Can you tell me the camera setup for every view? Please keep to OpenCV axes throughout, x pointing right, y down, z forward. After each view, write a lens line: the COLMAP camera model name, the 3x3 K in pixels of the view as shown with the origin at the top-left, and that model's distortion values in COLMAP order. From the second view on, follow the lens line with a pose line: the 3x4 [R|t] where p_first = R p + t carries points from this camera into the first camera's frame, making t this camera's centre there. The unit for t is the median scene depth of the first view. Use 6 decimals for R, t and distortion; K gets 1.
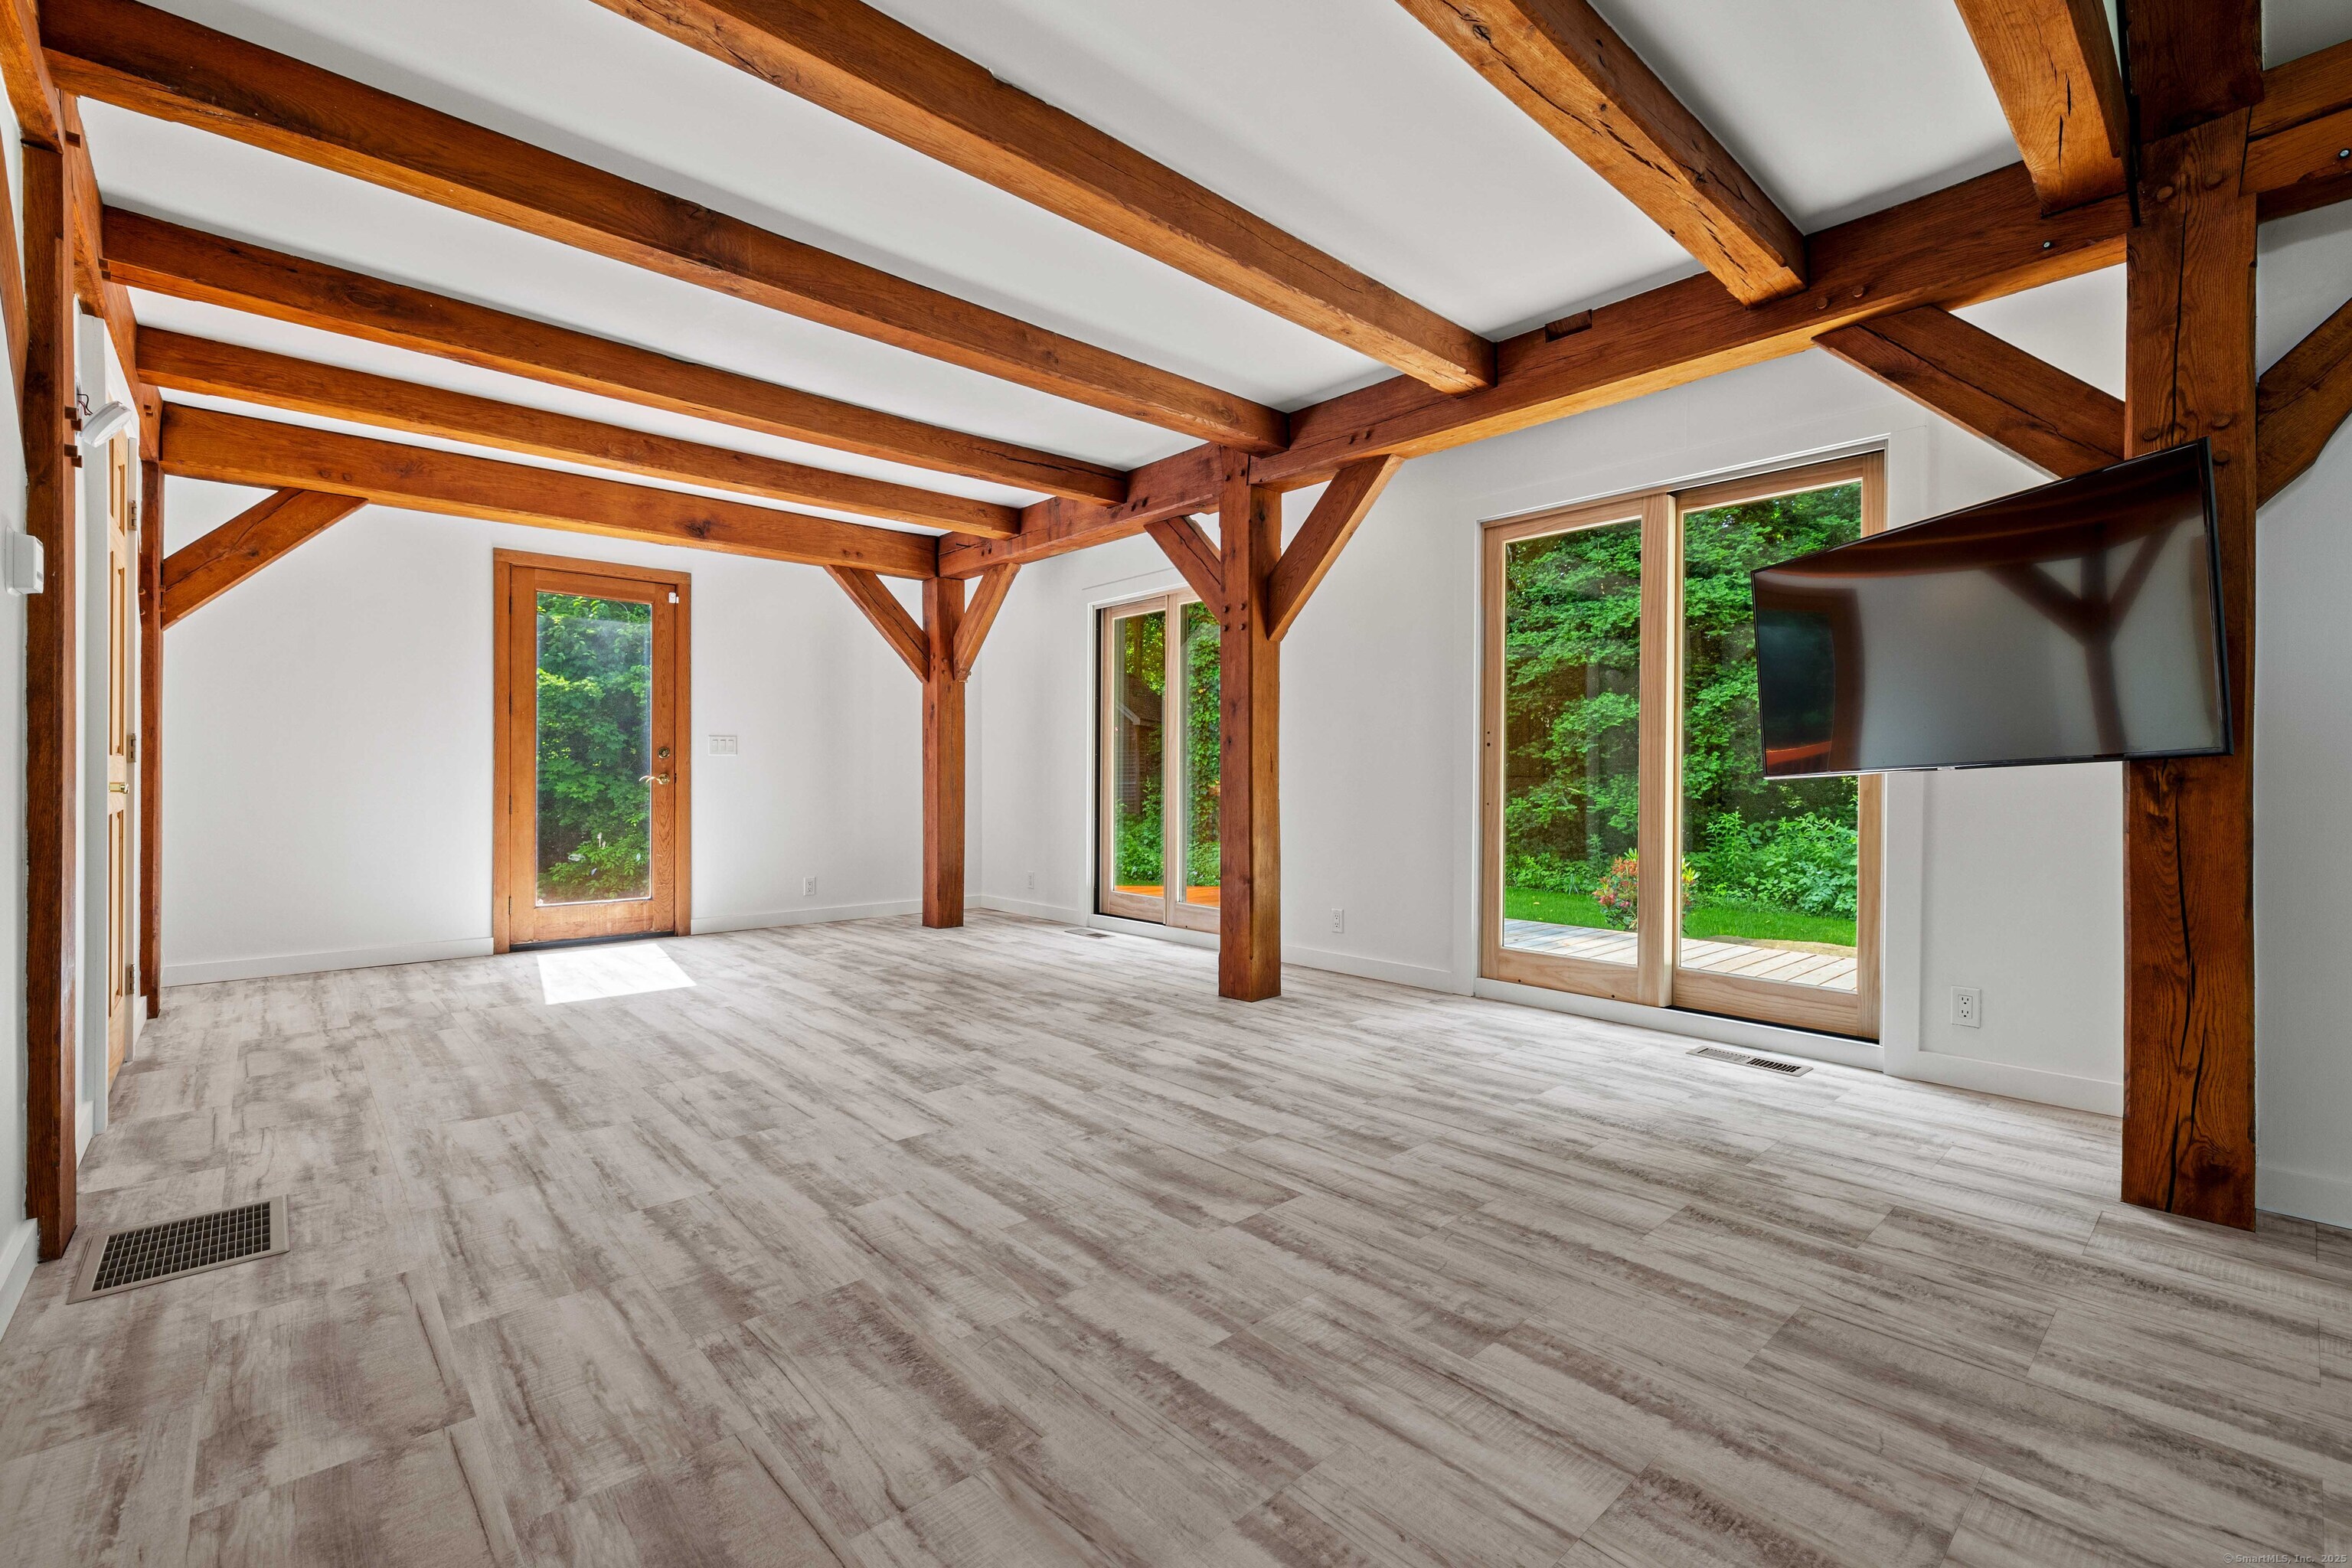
lens RADIAL K [[1012.3, 0, 1180.5], [0, 1012.3, 764.3], [0, 0, 1]] dist [0.001861, 0.000170]
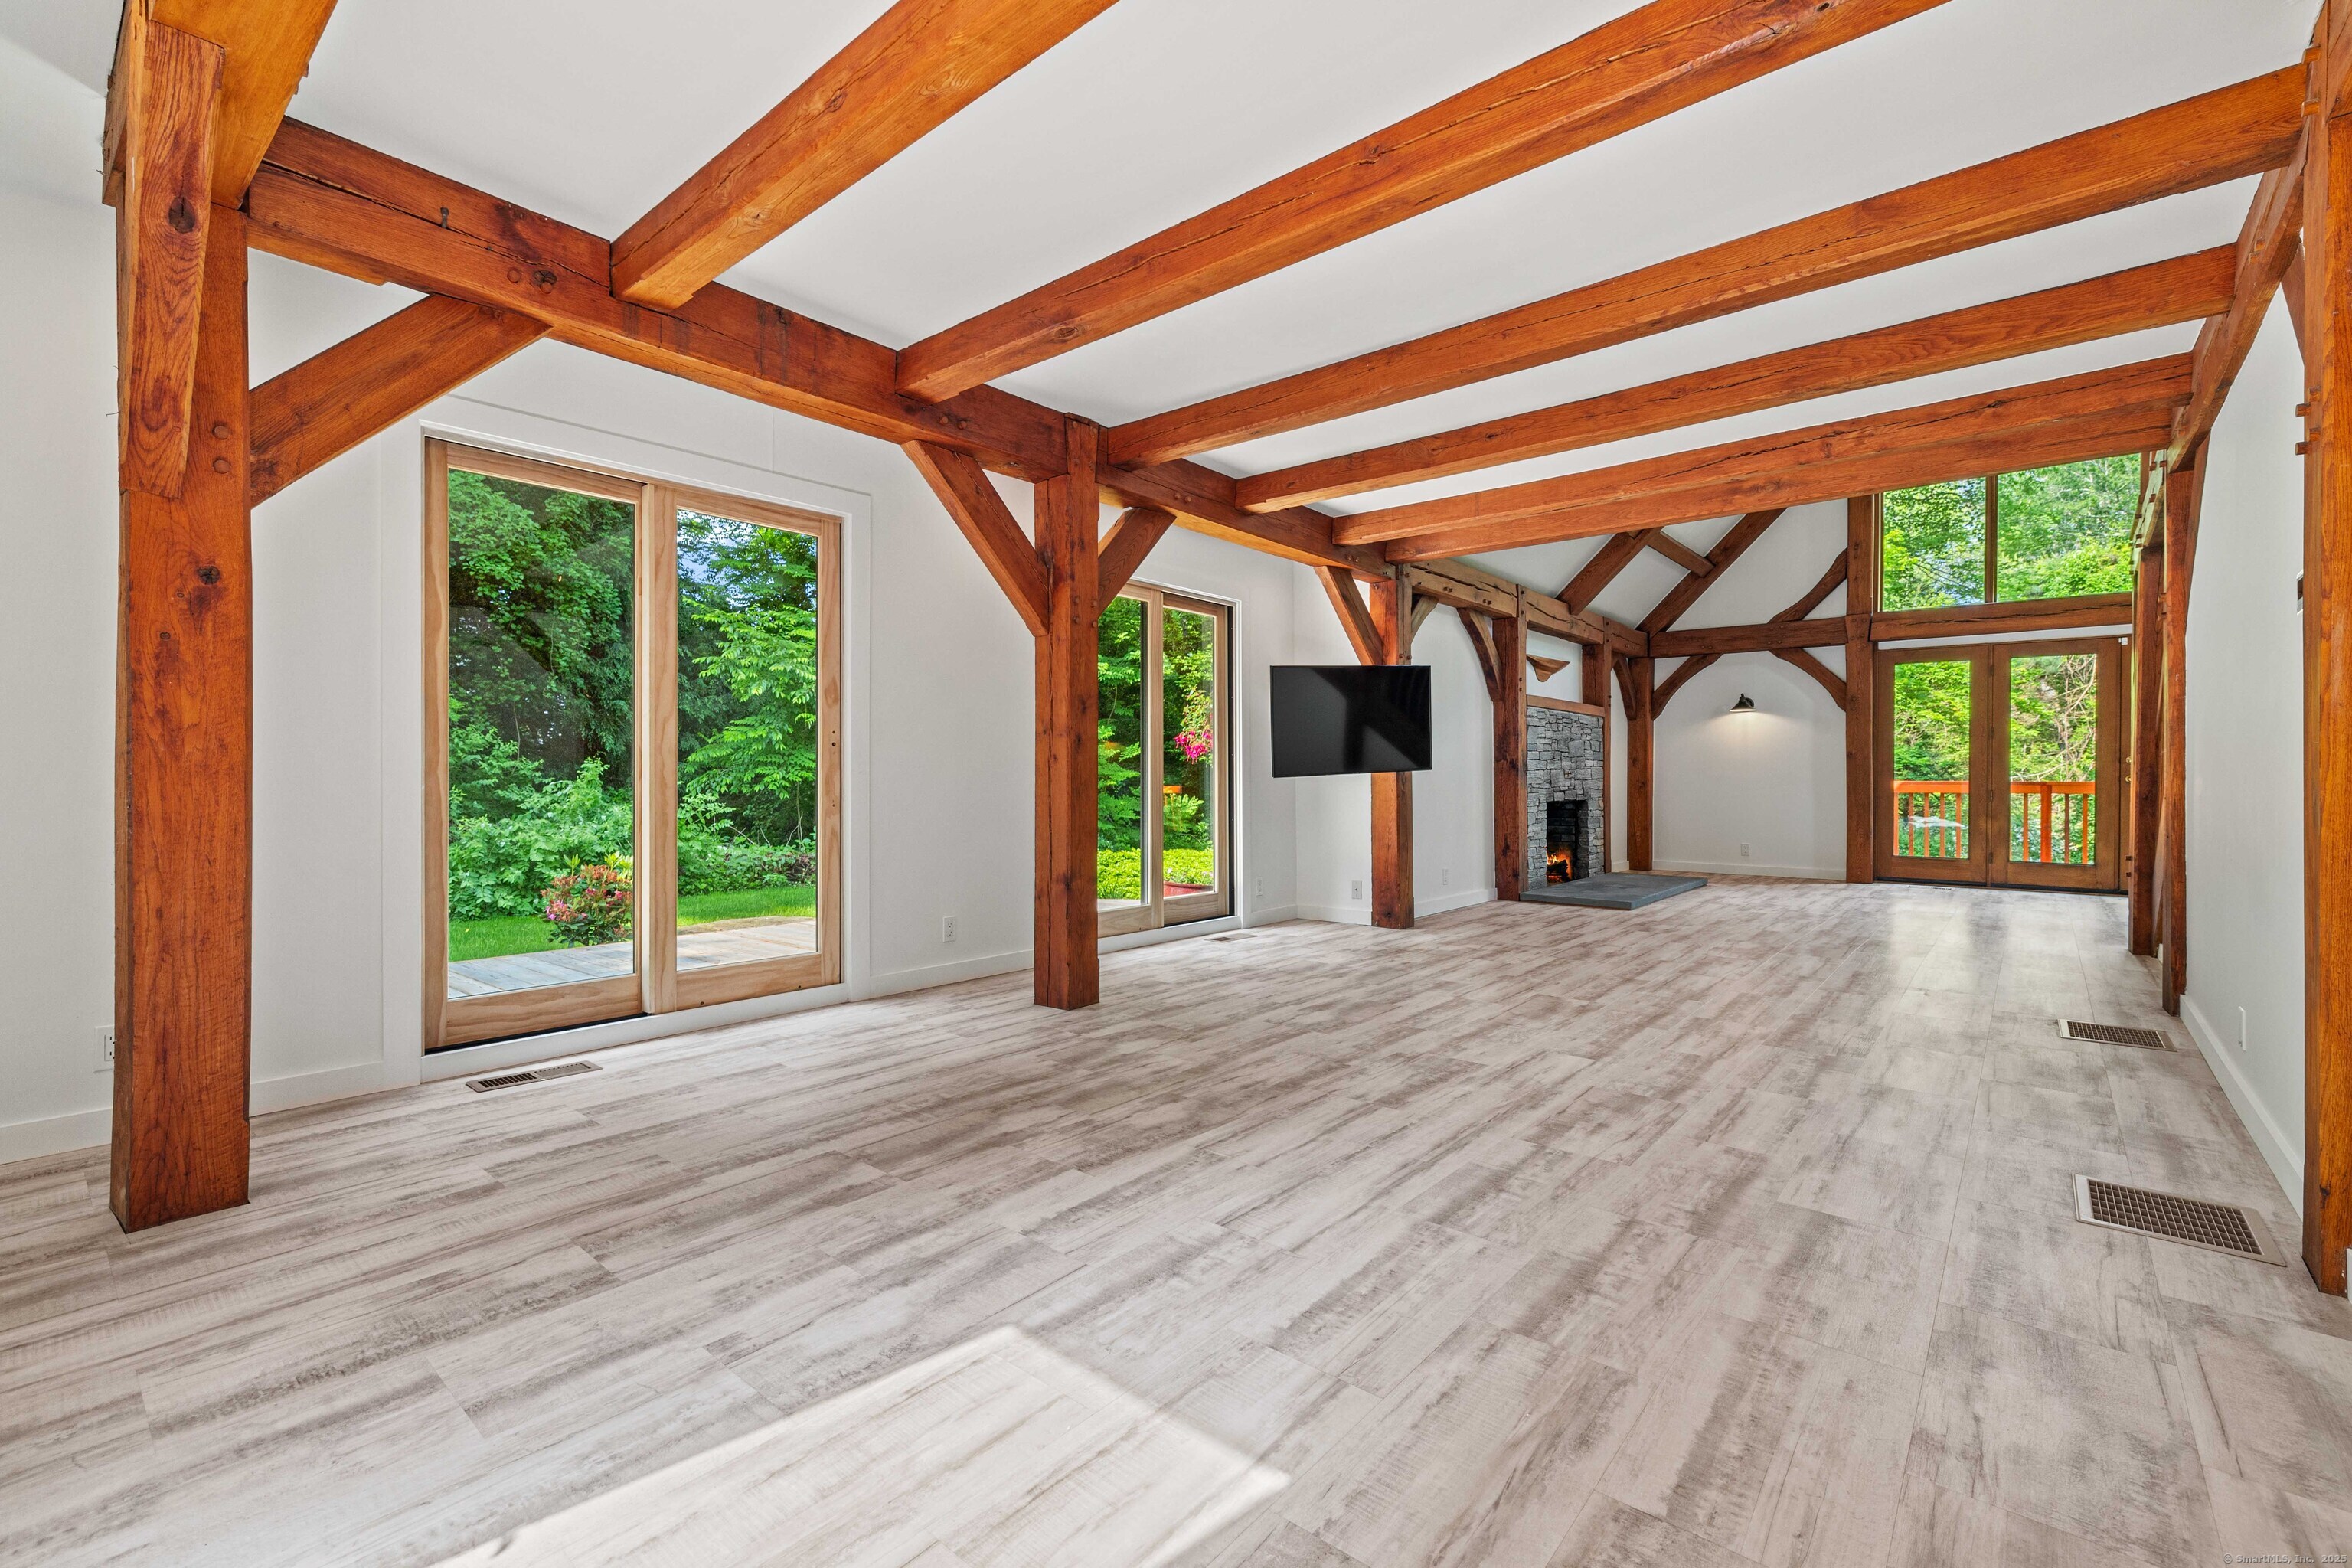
lens RADIAL K [[1012.3, 0, 1144.0], [0, 1012.3, 794.3], [0, 0, 1]] dist [0.001861, 0.000170]
pose [[-0.113342, -0.019193, 0.993371, -1.253393], [-0.010954, 0.999777, 0.018067, 0.012296], [-0.993496, -0.008834, -0.113527, 1.443151]]
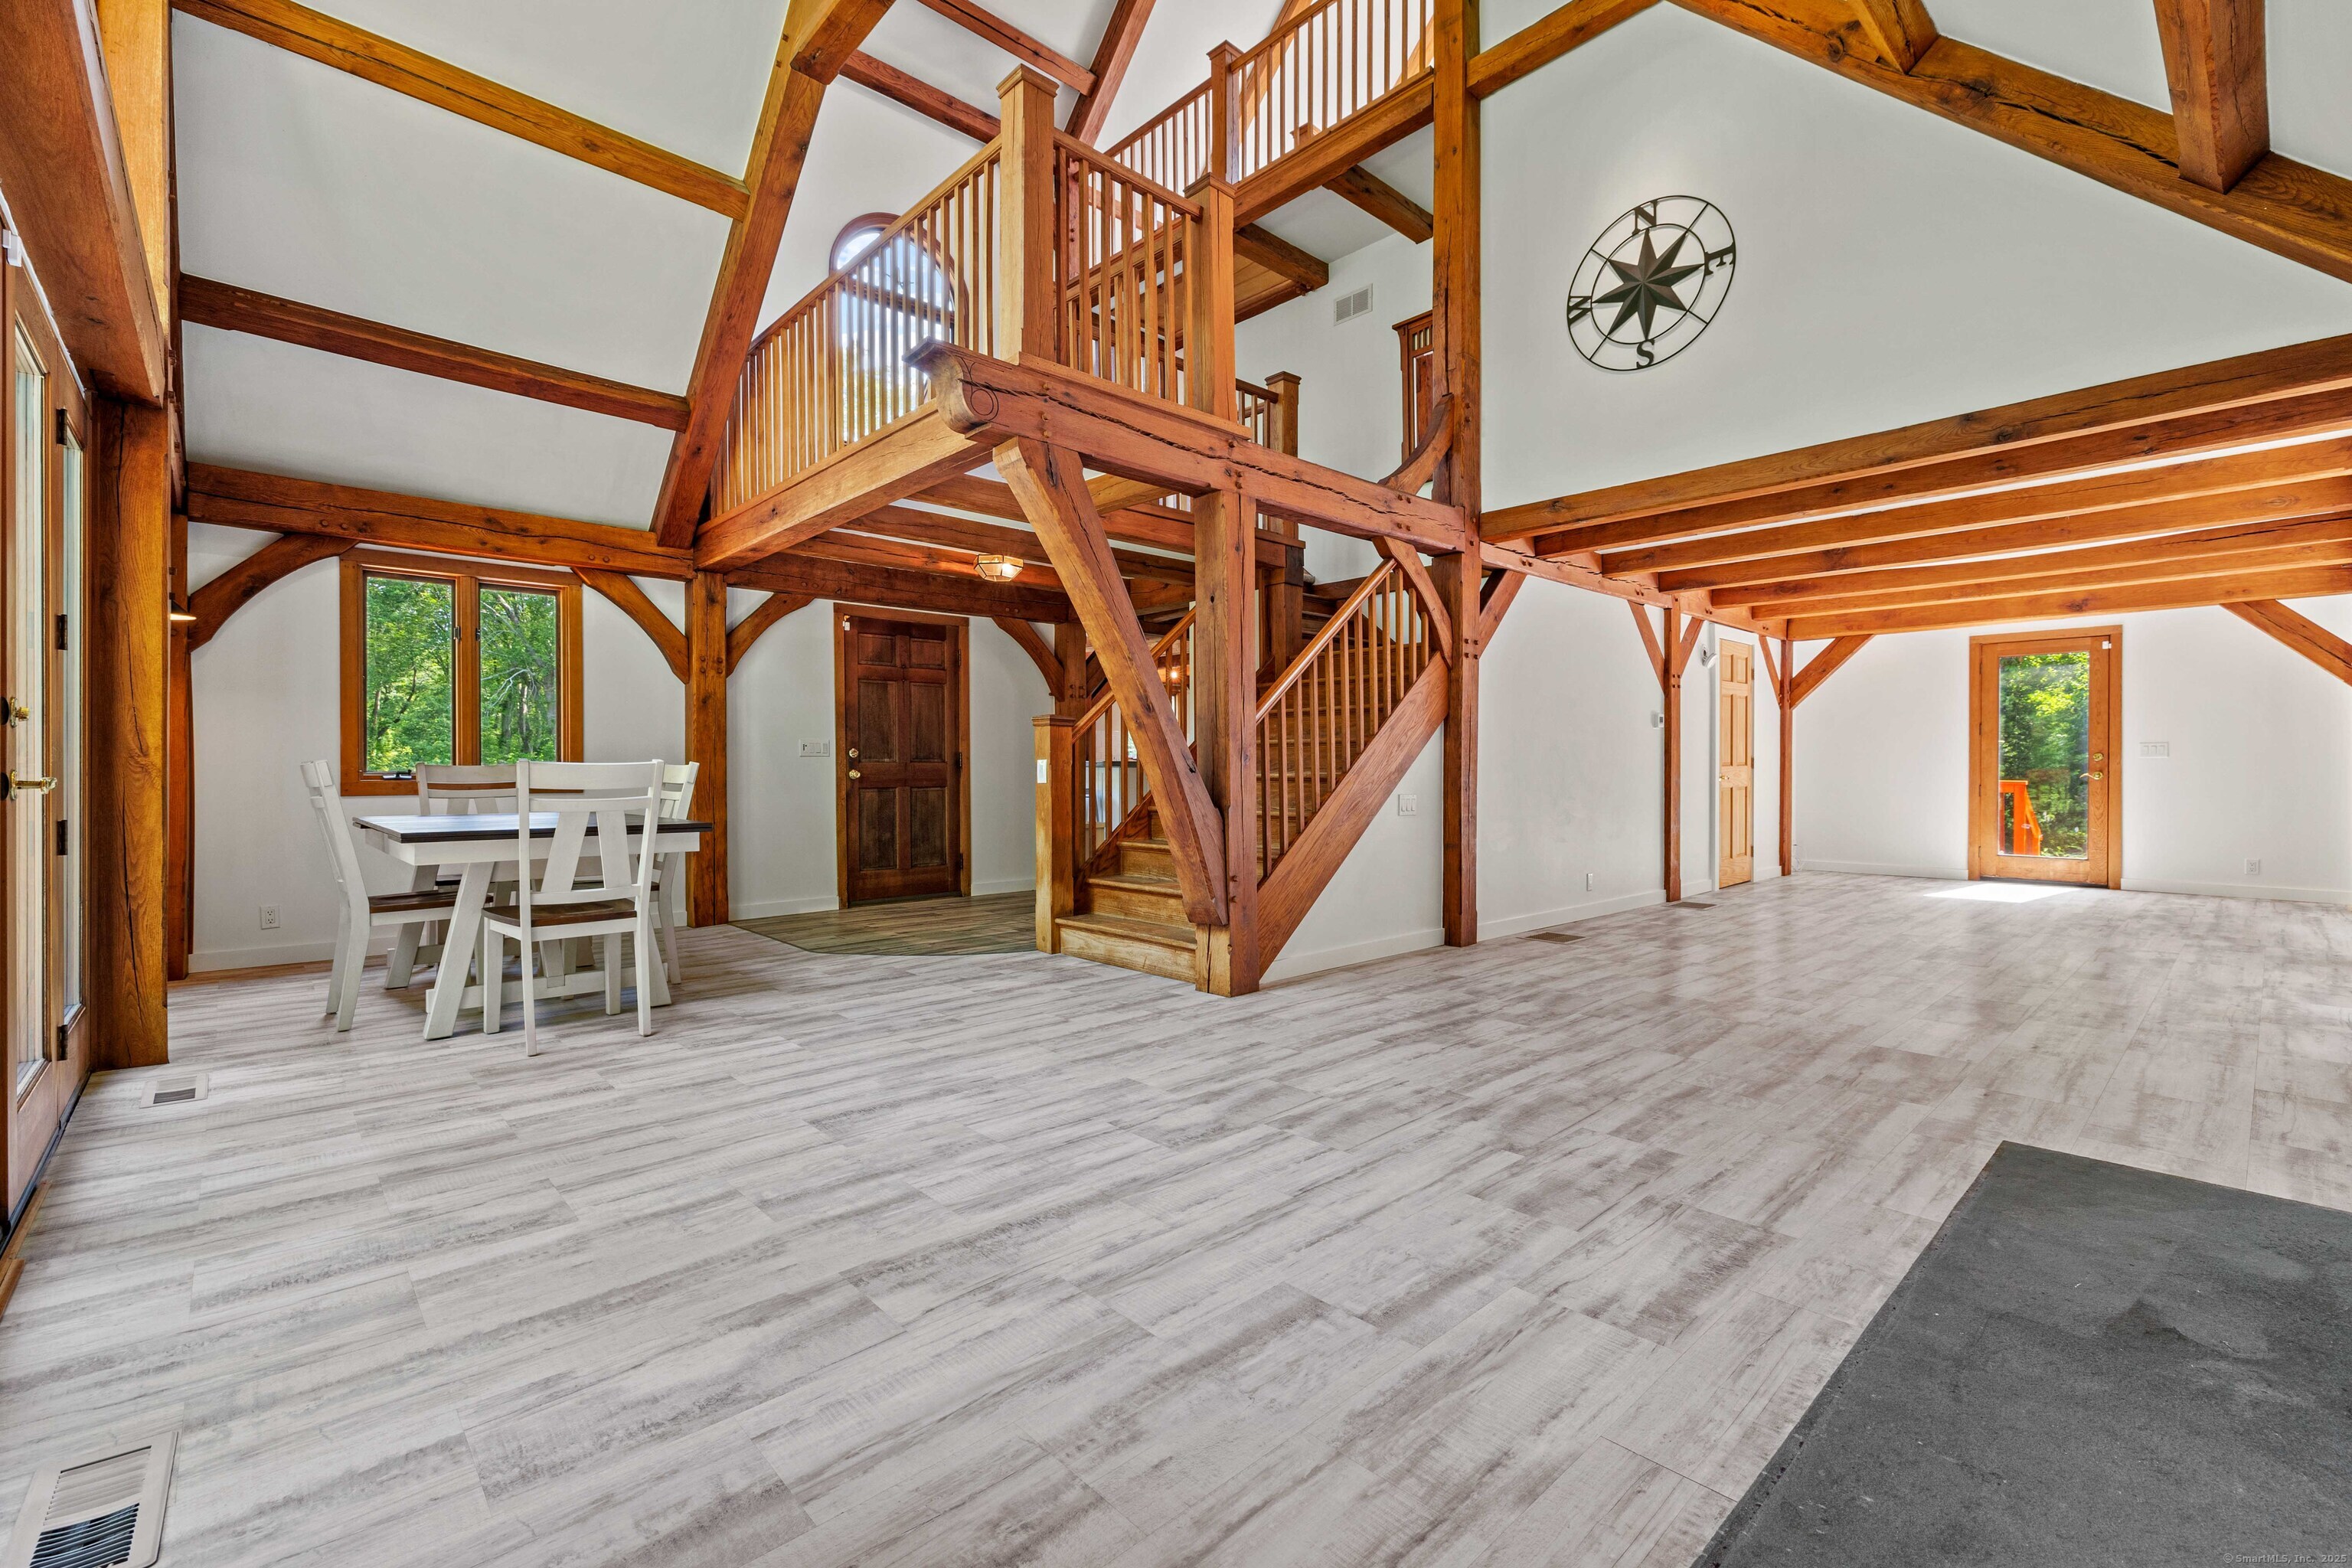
lens RADIAL K [[1012.3, 0, 1170.4], [0, 1012.3, 771.5], [0, 0, 1]] dist [0.001861, 0.000170]
pose [[-0.002020, -0.000383, -0.999998, 1.588518], [0.010724, 0.999942, -0.000405, -0.007003], [0.999940, -0.010725, -0.002016, -0.504954]]
